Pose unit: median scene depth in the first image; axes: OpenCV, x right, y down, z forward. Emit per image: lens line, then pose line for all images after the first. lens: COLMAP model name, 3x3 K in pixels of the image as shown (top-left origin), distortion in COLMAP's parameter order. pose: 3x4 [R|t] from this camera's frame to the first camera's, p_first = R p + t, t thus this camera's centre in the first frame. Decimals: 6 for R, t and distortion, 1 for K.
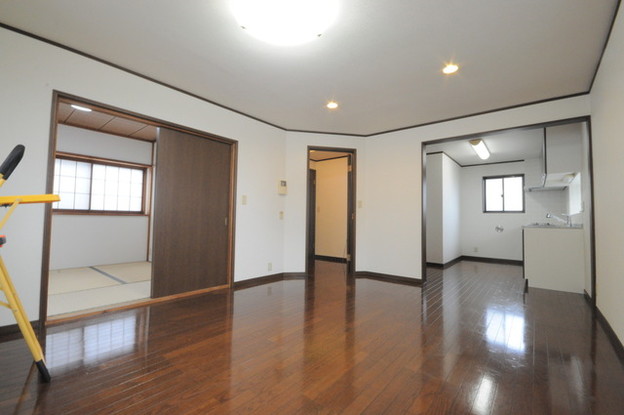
lens RADIAL K [[271.8, 0, 308.8], [0, 271.8, 207.4], [0, 0, 1]] dist [0.007664, -0.013969]
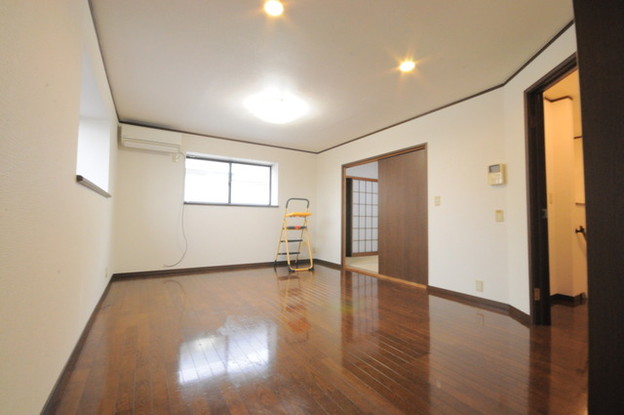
lens RADIAL K [[271.8, 0, 308.8], [0, 271.8, 207.4], [0, 0, 1]] dist [0.007664, -0.013969]
pose [[-0.311780, -0.055878, -0.948510, 0.802281], [0.034640, 0.996937, -0.070117, 0.045965], [0.949523, -0.054717, -0.308889, 0.897519]]
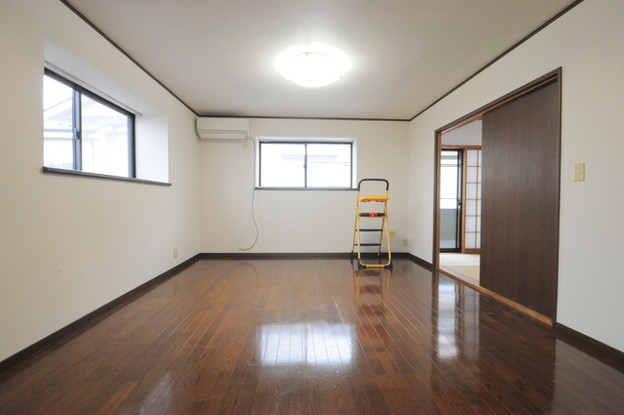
lens RADIAL K [[272.6, 0, 309.6], [0, 272.6, 206.3], [0, 0, 1]] dist [0.002104, 0.000176]
pose [[-0.724469, -0.002989, -0.689301, 0.483443], [0.020880, 0.999437, -0.026279, 0.039295], [0.688991, -0.033431, -0.723999, 1.054294]]
